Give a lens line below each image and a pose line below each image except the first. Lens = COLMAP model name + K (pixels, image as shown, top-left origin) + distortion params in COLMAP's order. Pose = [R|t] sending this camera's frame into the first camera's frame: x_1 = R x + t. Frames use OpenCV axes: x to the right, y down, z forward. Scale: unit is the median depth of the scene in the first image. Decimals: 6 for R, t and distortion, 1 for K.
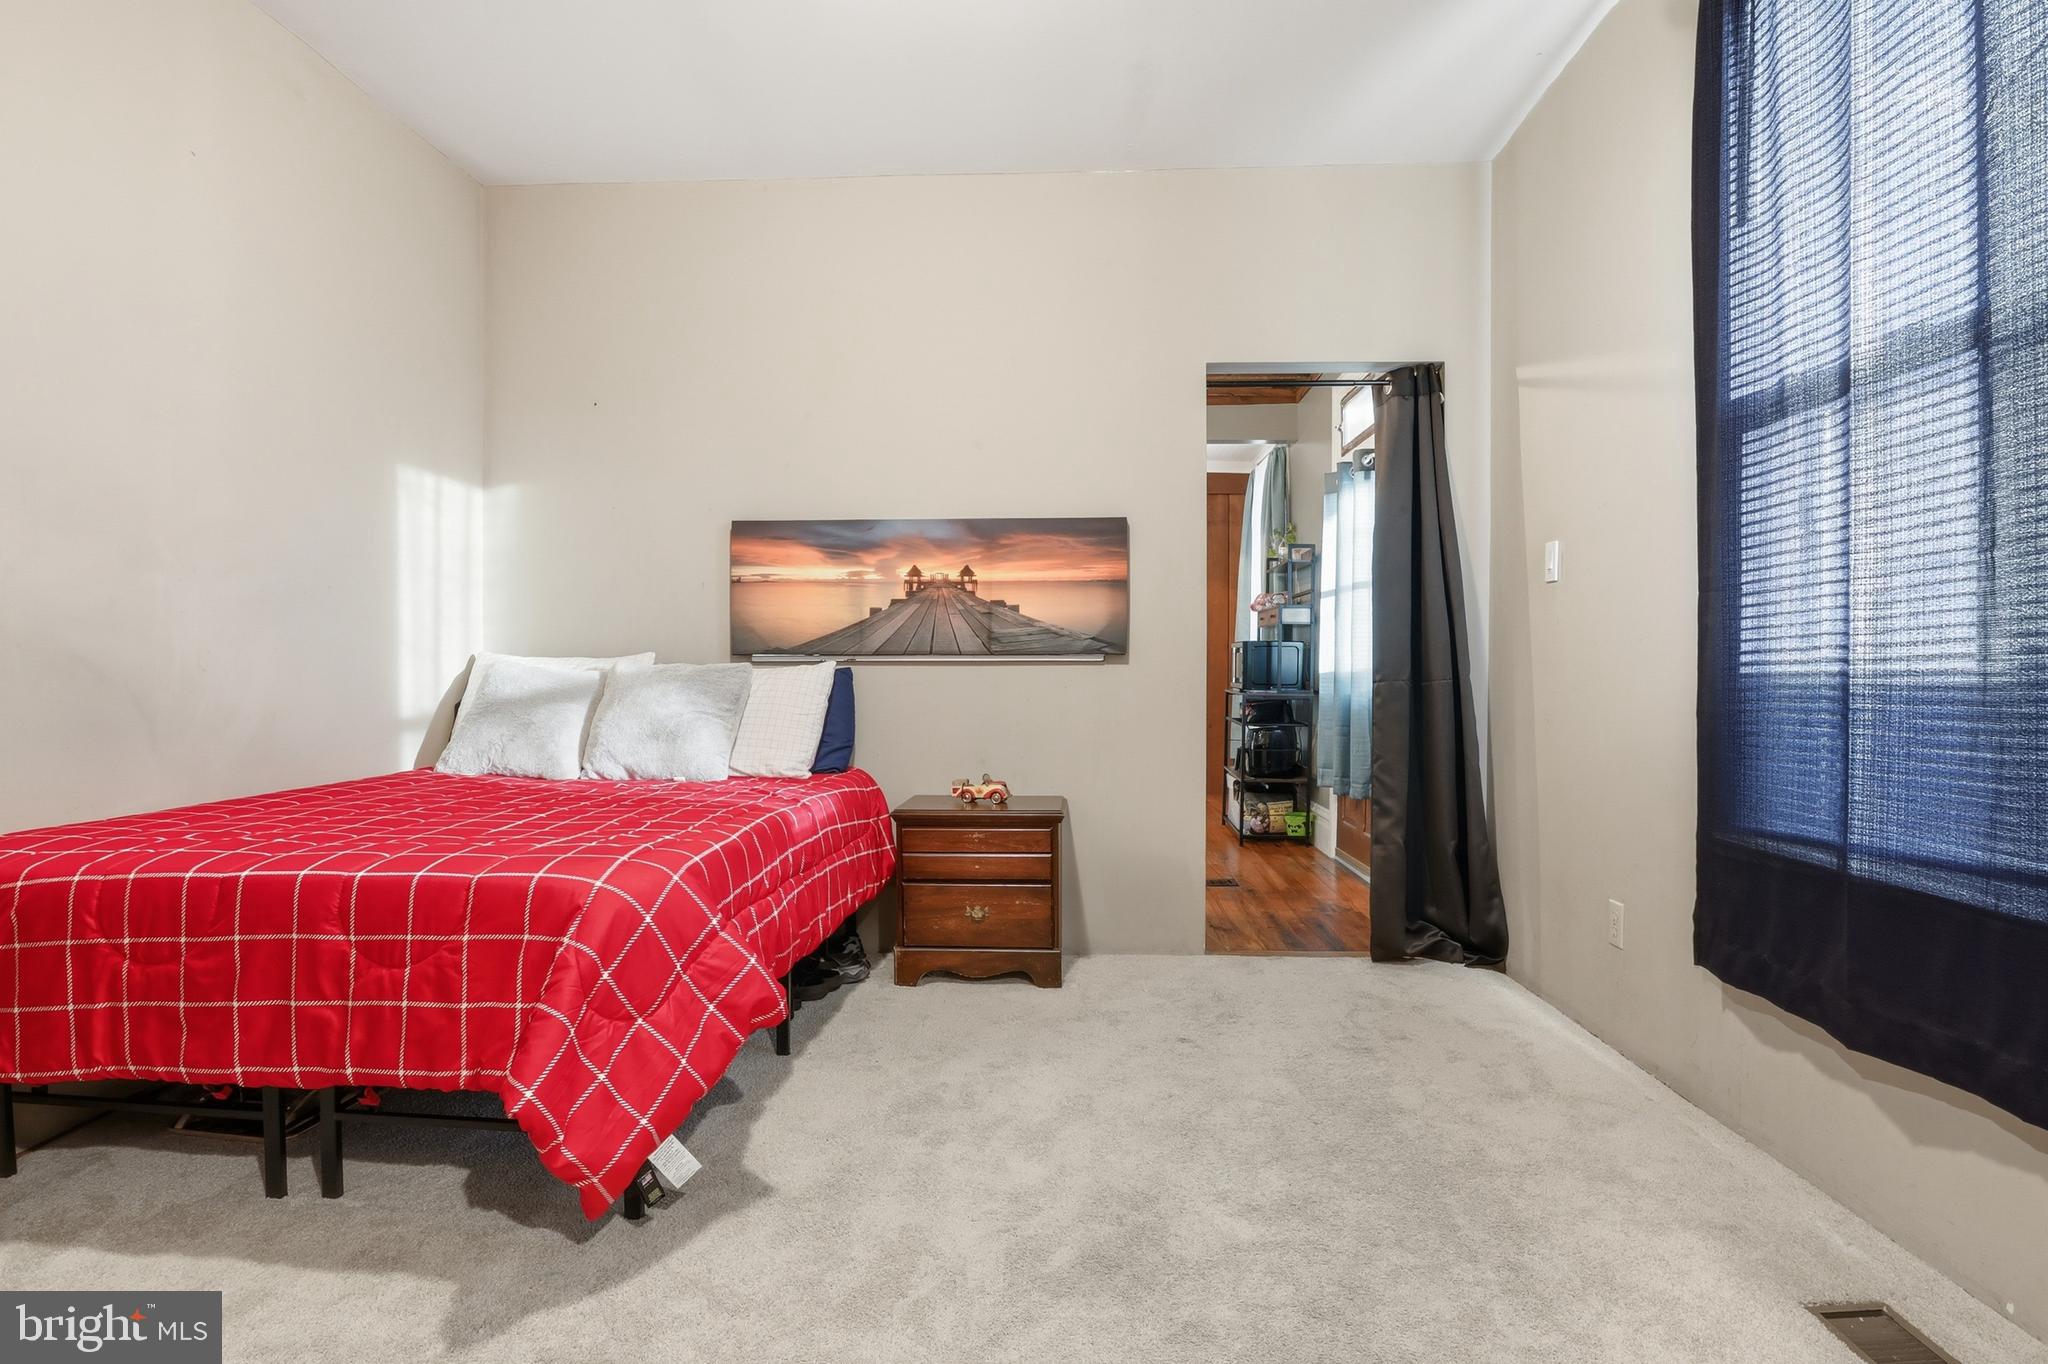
lens RADIAL K [[1048.9, 0, 1024.0], [0, 1048.9, 682.0], [0, 0, 1]] dist [-0.027605, 0.001226]
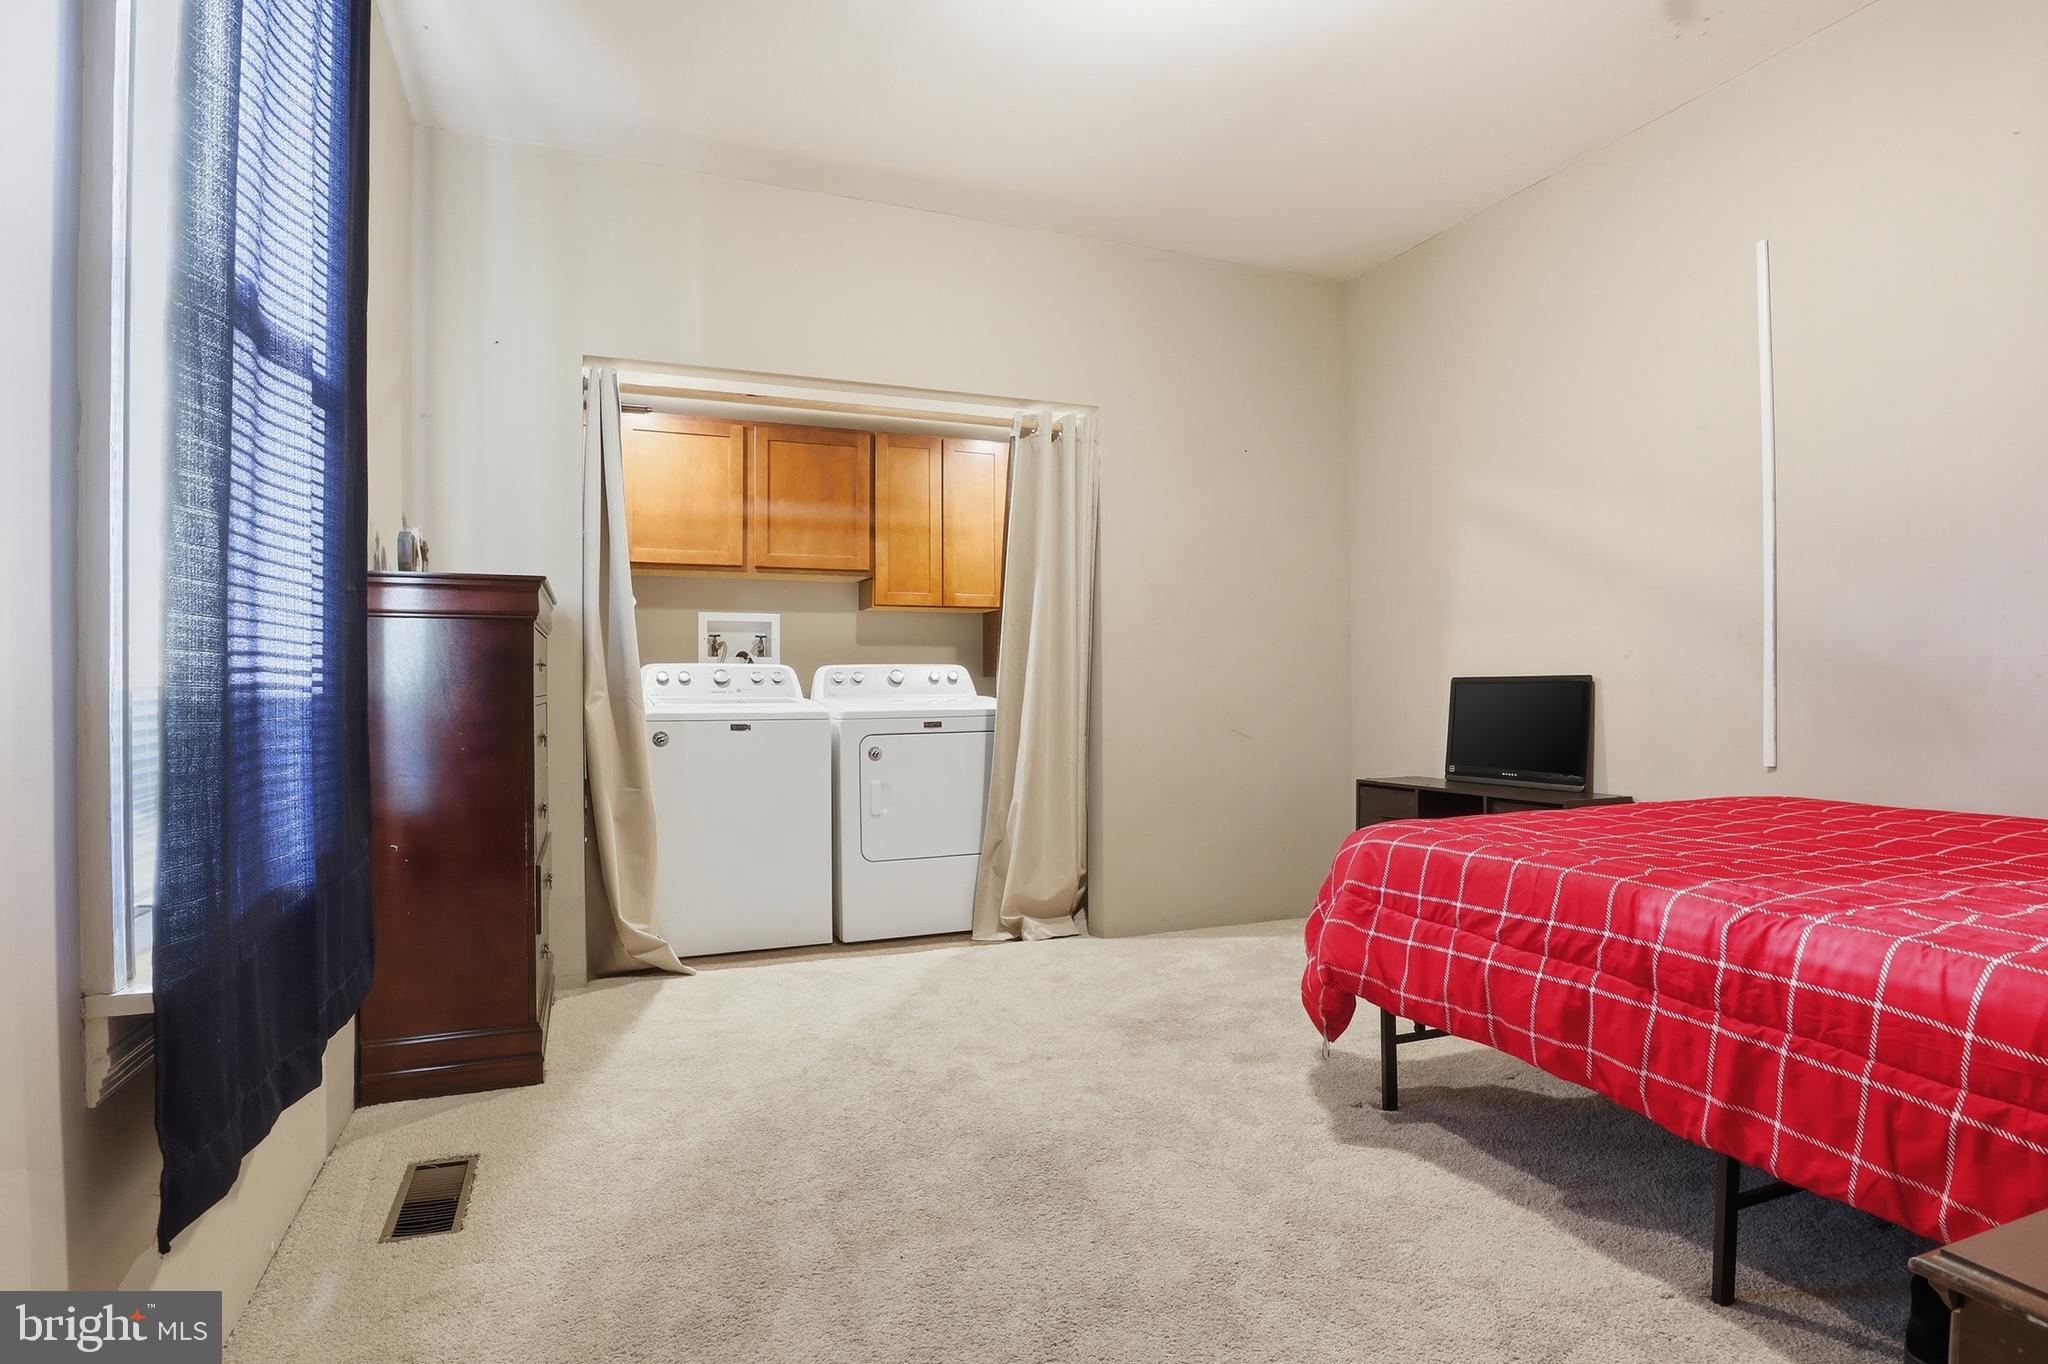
lens RADIAL K [[1048.9, 0, 1024.0], [0, 1048.9, 682.0], [0, 0, 1]] dist [-0.027605, 0.001226]
pose [[-0.912160, 0.000123, -0.409834, 0.530713], [-0.002813, 0.999975, 0.006561, -0.016037], [0.409824, 0.007138, -0.912137, 1.865981]]
